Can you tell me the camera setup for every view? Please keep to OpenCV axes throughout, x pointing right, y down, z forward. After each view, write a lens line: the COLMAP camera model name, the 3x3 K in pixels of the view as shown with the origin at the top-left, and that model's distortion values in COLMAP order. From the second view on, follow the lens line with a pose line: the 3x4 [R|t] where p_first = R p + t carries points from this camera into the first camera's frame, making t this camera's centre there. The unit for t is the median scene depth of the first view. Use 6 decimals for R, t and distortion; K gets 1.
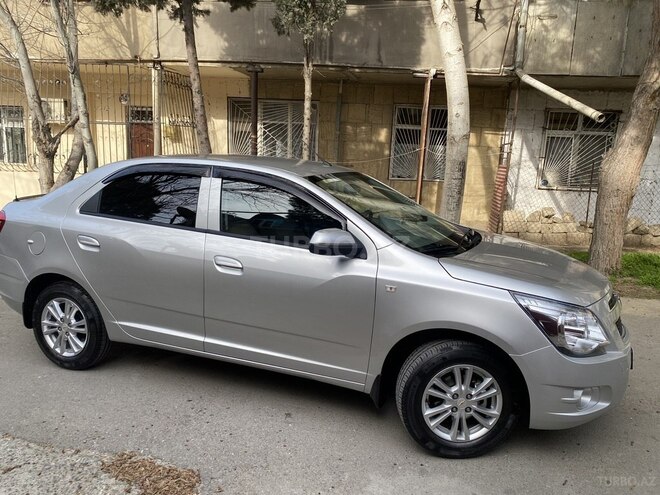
lens RADIAL K [[522.0, 0, 334.1], [0, 522.0, 246.2], [0, 0, 1]] dist [0.015793, -0.000168]
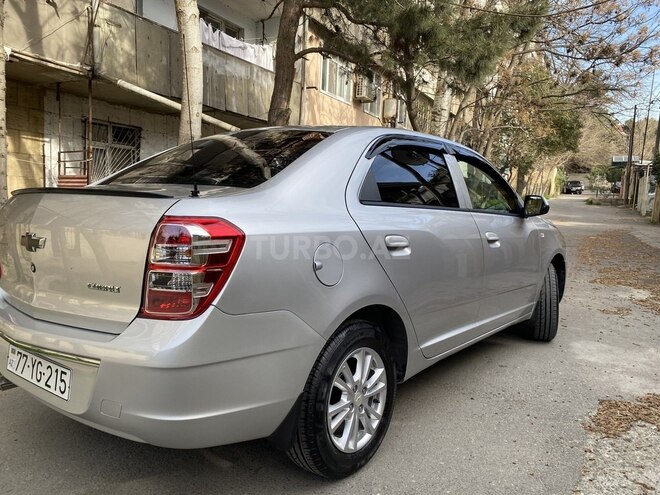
lens RADIAL K [[537.8, 0, 338.2], [0, 537.8, 250.1], [0, 0, 1]] dist [0.014248, -0.004779]
pose [[0.265728, -0.116839, 0.956942, -0.668788], [0.166277, 0.983307, 0.073886, -0.037058], [-0.949600, 0.139484, 0.280720, 0.513002]]
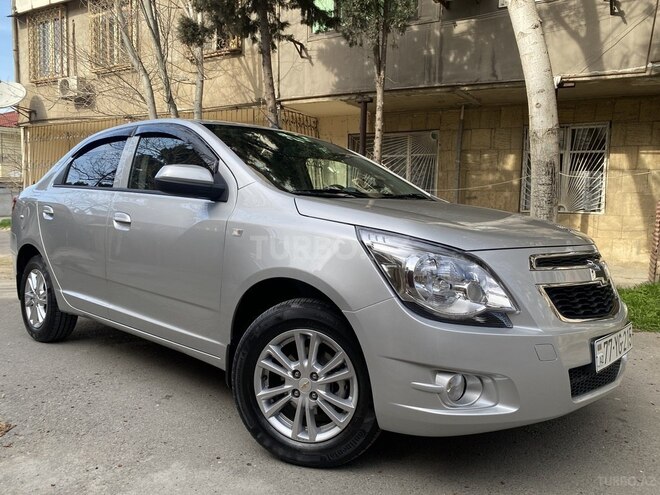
lens RADIAL K [[537.8, 0, 338.2], [0, 537.8, 250.1], [0, 0, 1]] dist [0.014248, -0.004779]
pose [[0.928953, 0.009202, -0.370085, 0.260608], [-0.057575, 0.991118, -0.119875, 0.092826], [0.365694, 0.132666, 0.921231, 0.139337]]
